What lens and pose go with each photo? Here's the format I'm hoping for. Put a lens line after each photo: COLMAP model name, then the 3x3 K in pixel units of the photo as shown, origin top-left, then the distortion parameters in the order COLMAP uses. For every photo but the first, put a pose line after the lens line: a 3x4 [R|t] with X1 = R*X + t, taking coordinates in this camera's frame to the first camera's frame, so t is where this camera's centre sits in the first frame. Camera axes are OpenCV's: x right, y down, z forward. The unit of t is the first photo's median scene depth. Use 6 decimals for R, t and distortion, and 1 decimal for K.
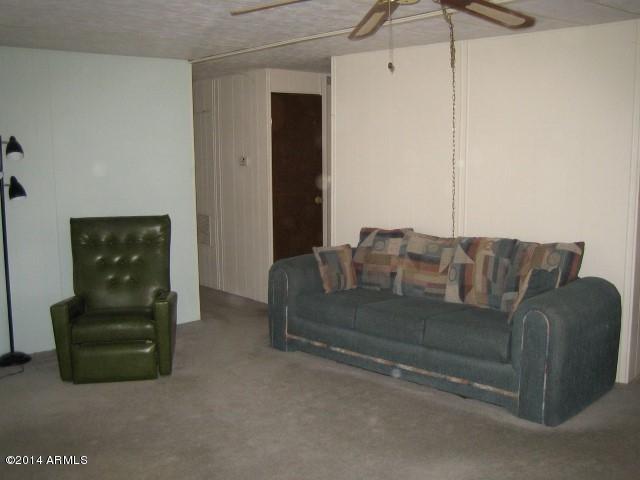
lens RADIAL K [[663.2, 0, 320.0], [0, 663.2, 240.0], [0, 0, 1]] dist [-0.131542, 0.018146]
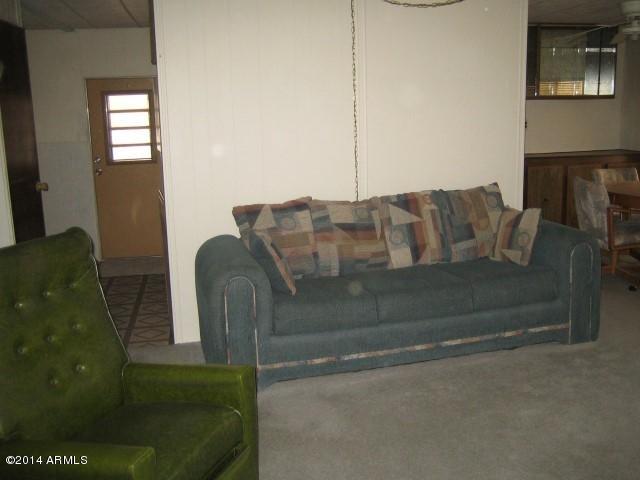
lens RADIAL K [[663.2, 0, 320.0], [0, 663.2, 240.0], [0, 0, 1]] dist [-0.131542, 0.018146]
pose [[0.520195, -0.176883, 0.835530, -0.662866], [0.143835, 0.982488, 0.118443, -0.072433], [-0.841849, 0.058565, 0.536527, 0.644890]]
